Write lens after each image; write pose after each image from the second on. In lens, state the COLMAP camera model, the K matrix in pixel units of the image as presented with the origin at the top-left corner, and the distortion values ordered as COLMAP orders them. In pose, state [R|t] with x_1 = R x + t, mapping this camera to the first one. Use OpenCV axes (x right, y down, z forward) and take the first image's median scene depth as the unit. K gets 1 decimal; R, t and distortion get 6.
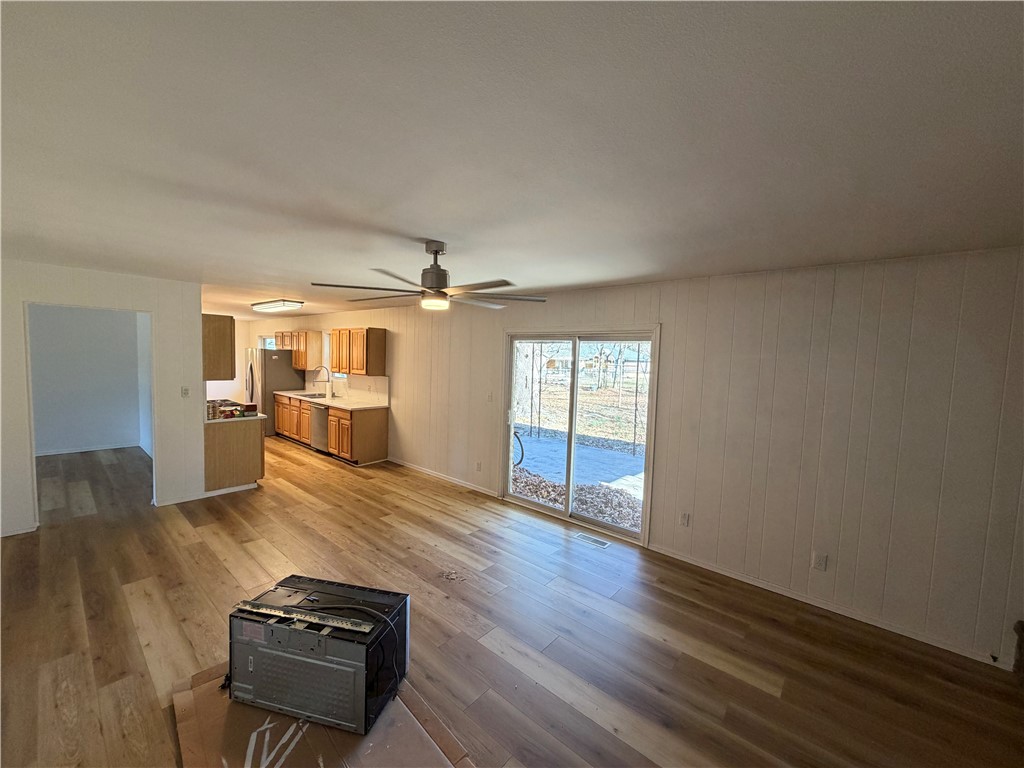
lens RADIAL K [[406.7, 0, 508.7], [0, 406.7, 385.1], [0, 0, 1]] dist [-0.000790, -0.000169]
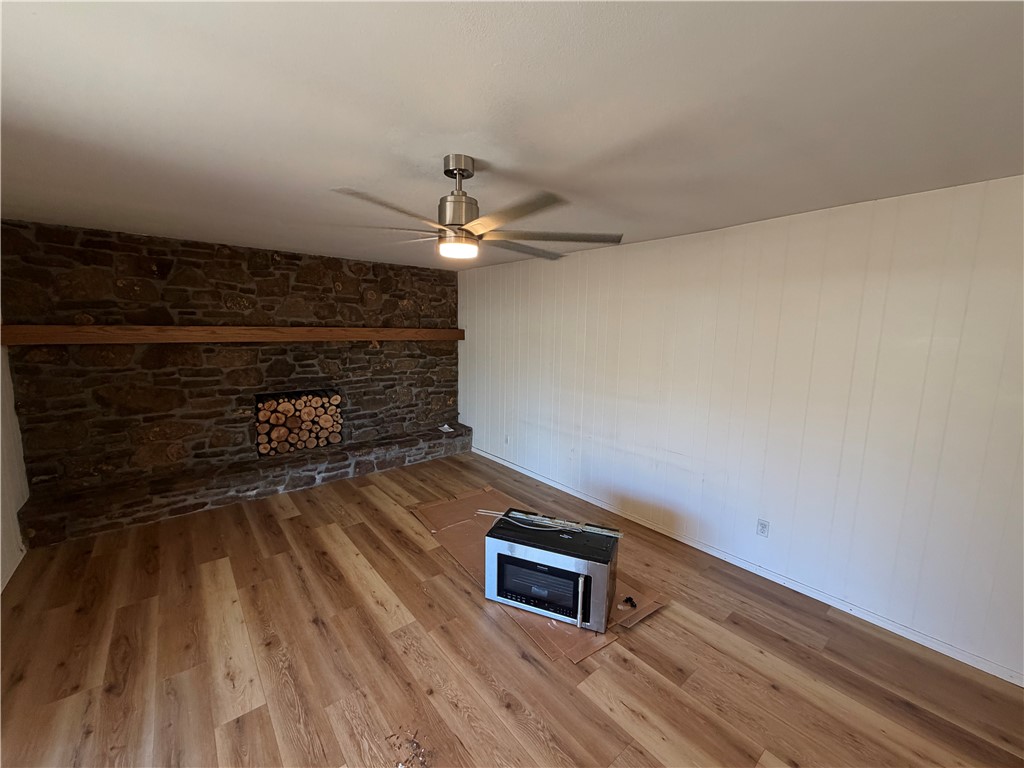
lens RADIAL K [[406.7, 0, 508.7], [0, 406.7, 385.1], [0, 0, 1]] dist [-0.000790, -0.000169]
pose [[-0.986481, -0.067046, 0.149534, -0.255776], [-0.033471, 0.975675, 0.216651, -0.083160], [-0.160422, 0.208717, -0.964729, 1.134505]]
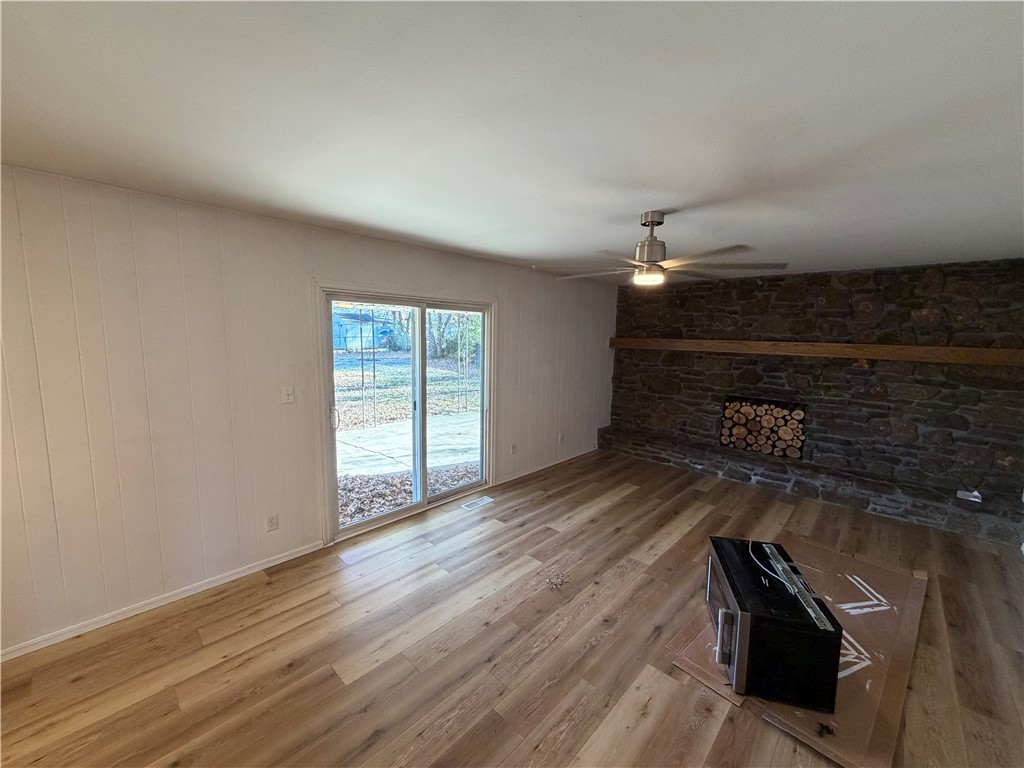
lens RADIAL K [[406.7, 0, 508.7], [0, 406.7, 385.1], [0, 0, 1]] dist [-0.000790, -0.000169]
pose [[0.043640, -0.154535, 0.987023, -0.780999], [0.050147, 0.987058, 0.152323, -0.075081], [-0.997788, 0.042849, 0.050825, 0.855113]]
